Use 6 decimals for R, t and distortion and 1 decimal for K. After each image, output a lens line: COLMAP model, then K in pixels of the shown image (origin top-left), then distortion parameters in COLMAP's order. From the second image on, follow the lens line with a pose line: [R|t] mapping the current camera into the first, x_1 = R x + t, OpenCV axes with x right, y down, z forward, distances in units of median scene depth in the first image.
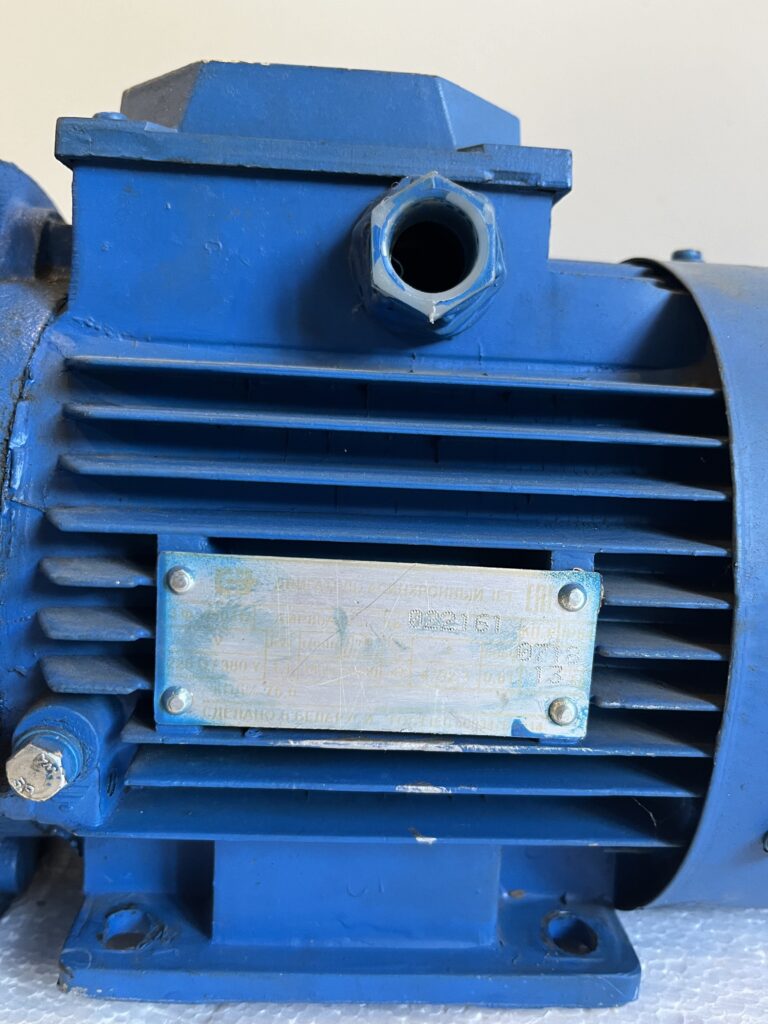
lens RADIAL K [[847.1, 0, 384.2], [0, 847.1, 540.1], [0, 0, 1]] dist [-0.003545, -0.053933]
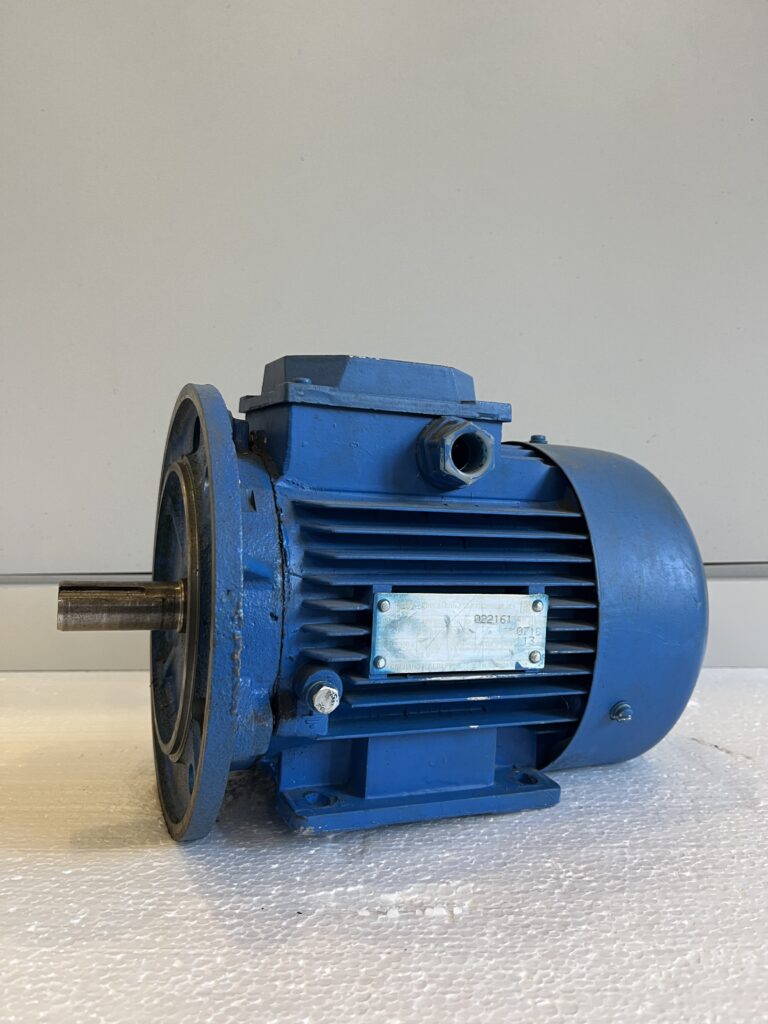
lens RADIAL K [[847.1, 0, 384.2], [0, 847.1, 540.1], [0, 0, 1]] dist [-0.003545, -0.053933]
pose [[0.942770, -0.021726, 0.332734, -0.916608], [0.050251, 0.995736, -0.077365, 0.045740], [-0.329635, 0.089658, 0.939842, -1.024635]]
